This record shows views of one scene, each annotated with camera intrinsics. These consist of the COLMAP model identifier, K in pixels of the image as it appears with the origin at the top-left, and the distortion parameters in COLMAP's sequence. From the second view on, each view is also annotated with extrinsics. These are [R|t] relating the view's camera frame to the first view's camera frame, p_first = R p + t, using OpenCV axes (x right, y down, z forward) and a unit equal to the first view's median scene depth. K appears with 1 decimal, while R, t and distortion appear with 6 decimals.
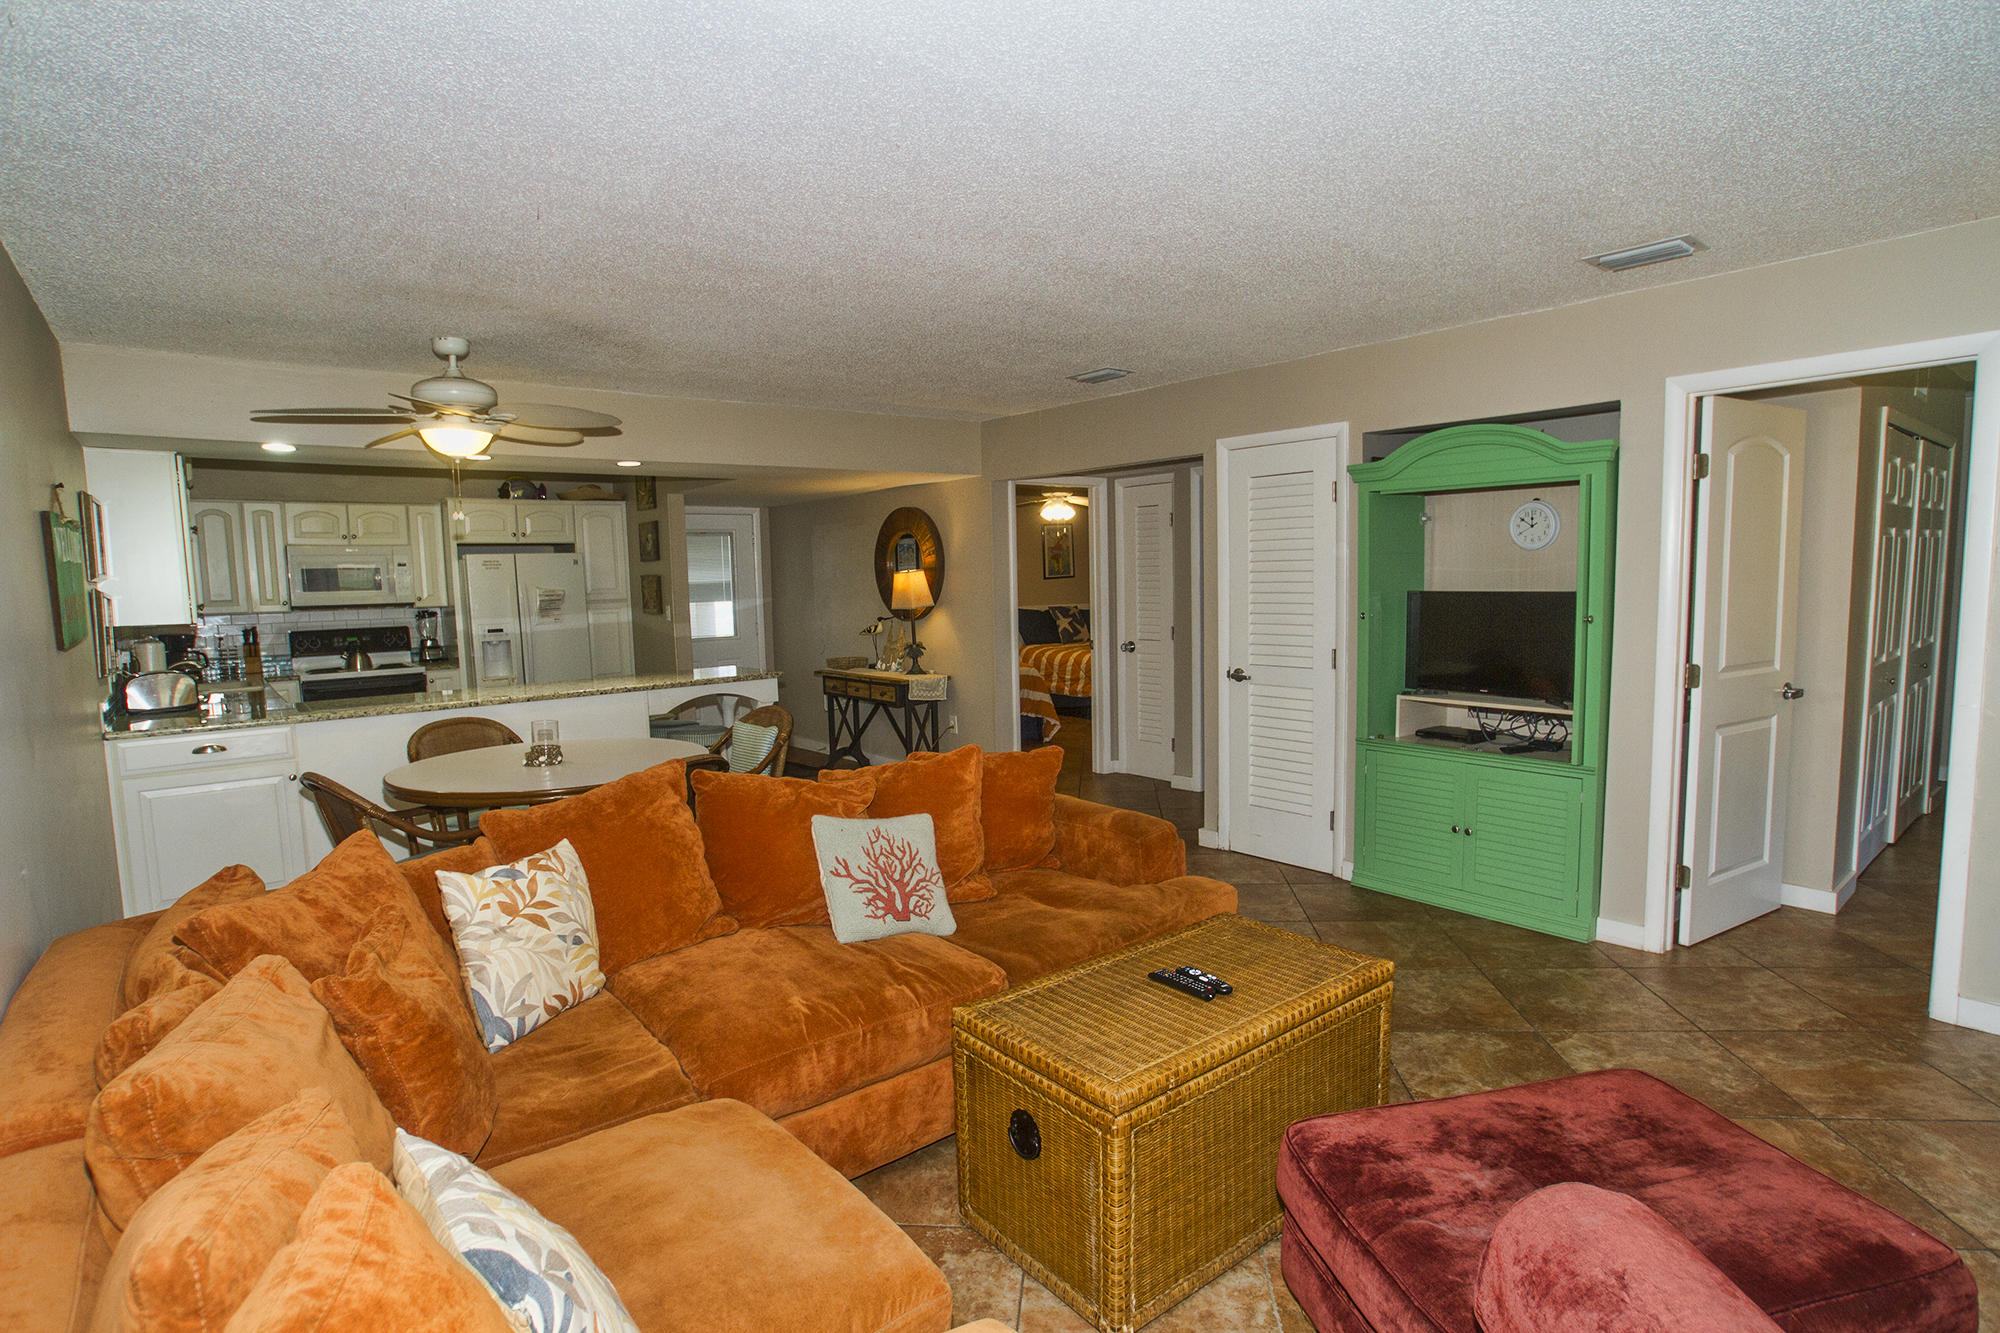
lens RADIAL K [[1010.9, 0, 1006.3], [0, 1010.9, 675.0], [0, 0, 1]] dist [-0.028380, 0.003799]
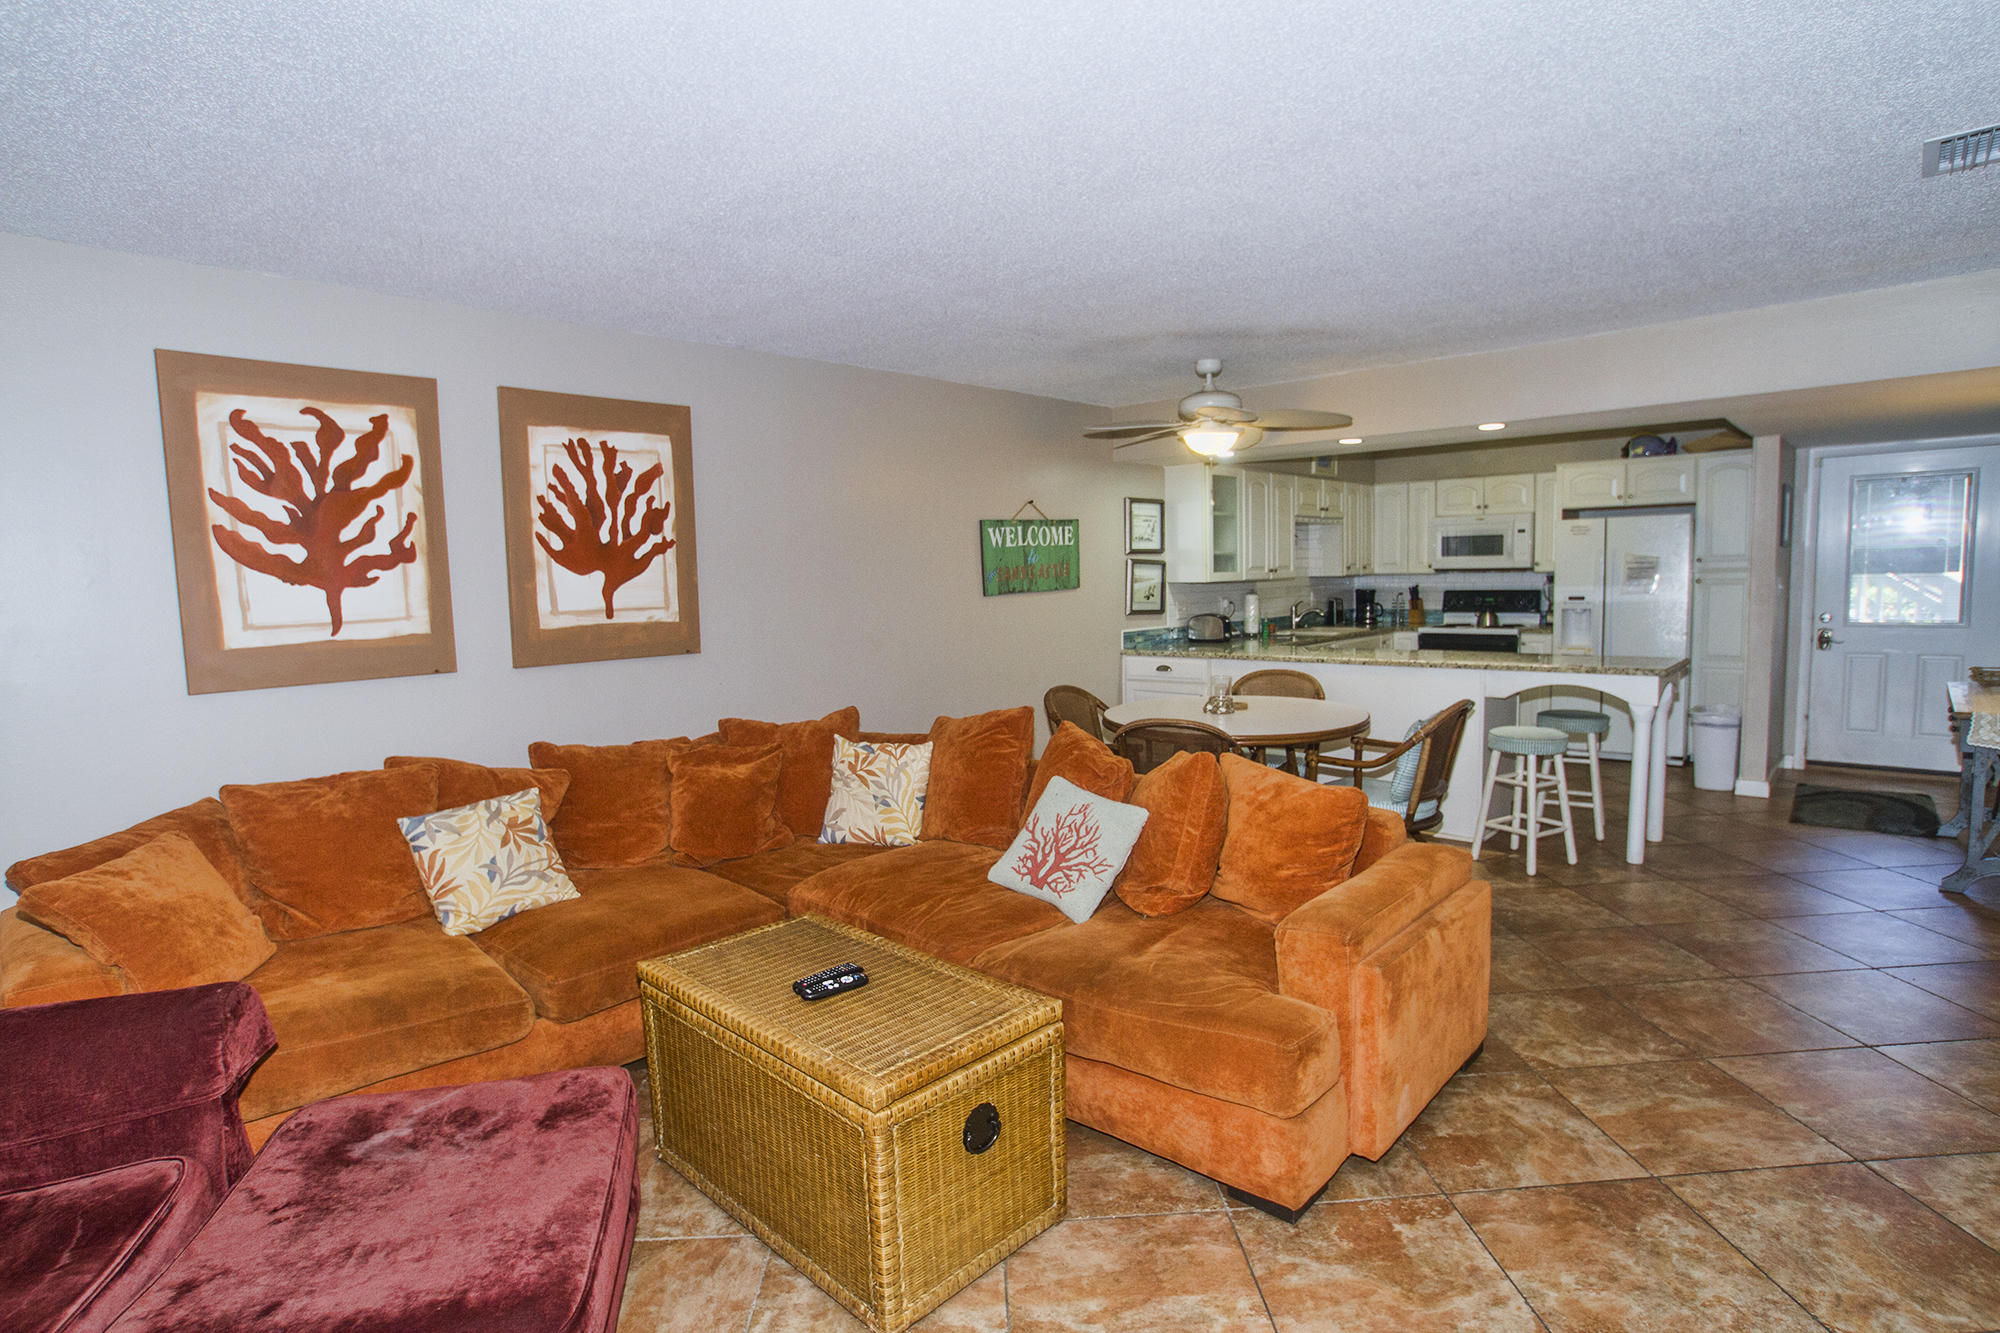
lens RADIAL K [[1010.9, 0, 1019.2], [0, 1010.9, 667.1], [0, 0, 1]] dist [-0.028380, 0.003799]
pose [[0.156816, 0.114194, -0.981004, 0.667561], [-0.074833, 0.991811, 0.103490, -0.069891], [0.984789, 0.057183, 0.164078, 0.578740]]
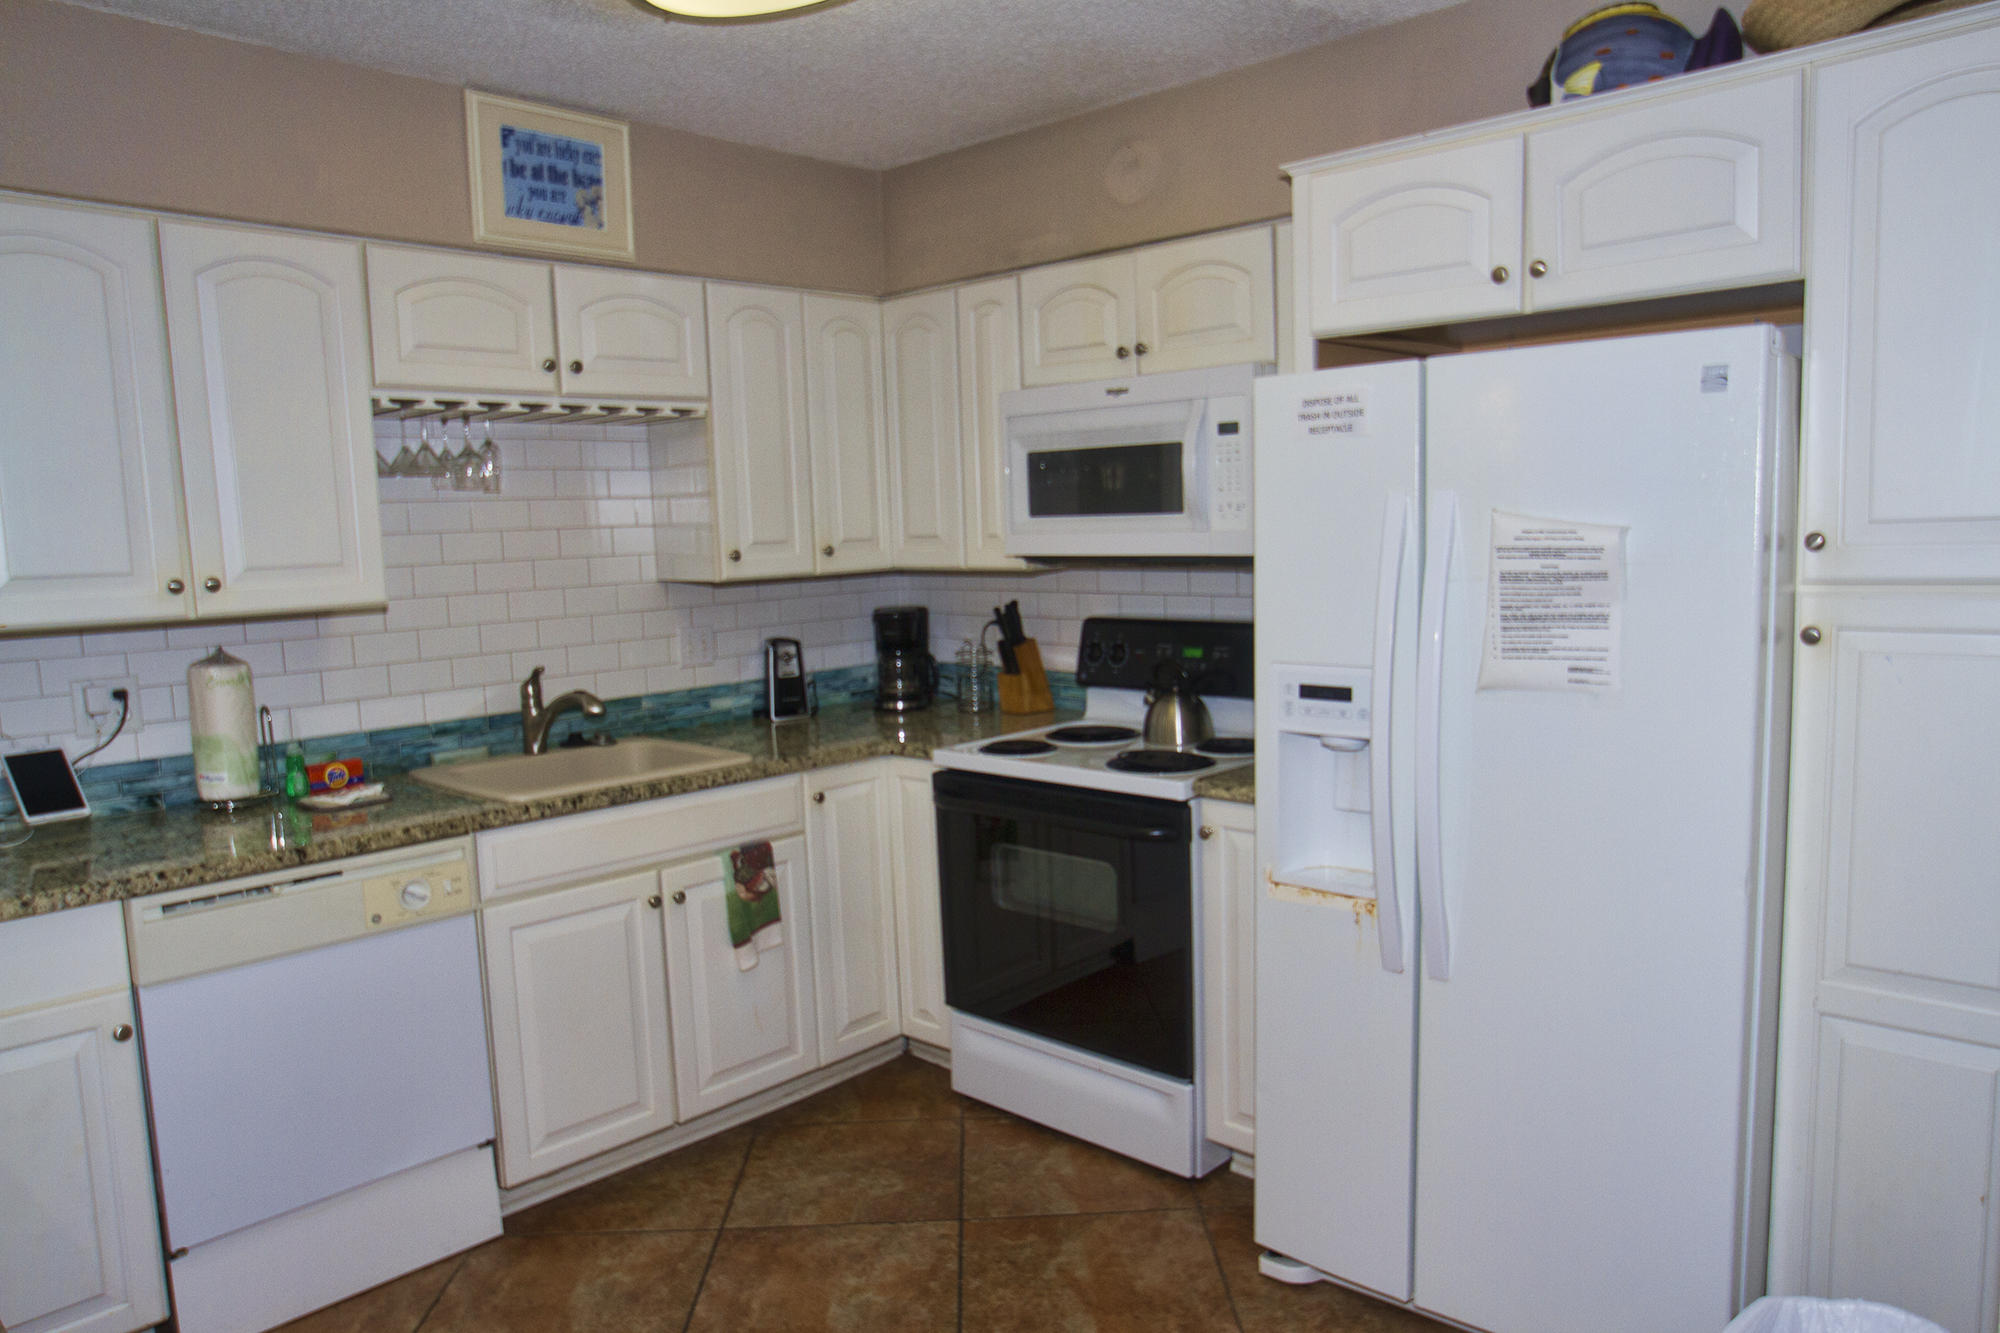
lens RADIAL K [[1406.8, 0, 992.9], [0, 1406.8, 674.4], [0, 0, 1]] dist [-0.028353, 0.003717]
pose [[0.126007, 0.133482, -0.983008, -0.349026], [-0.070592, 0.989601, 0.125329, -0.156958], [0.989515, 0.053600, 0.134119, 1.613913]]
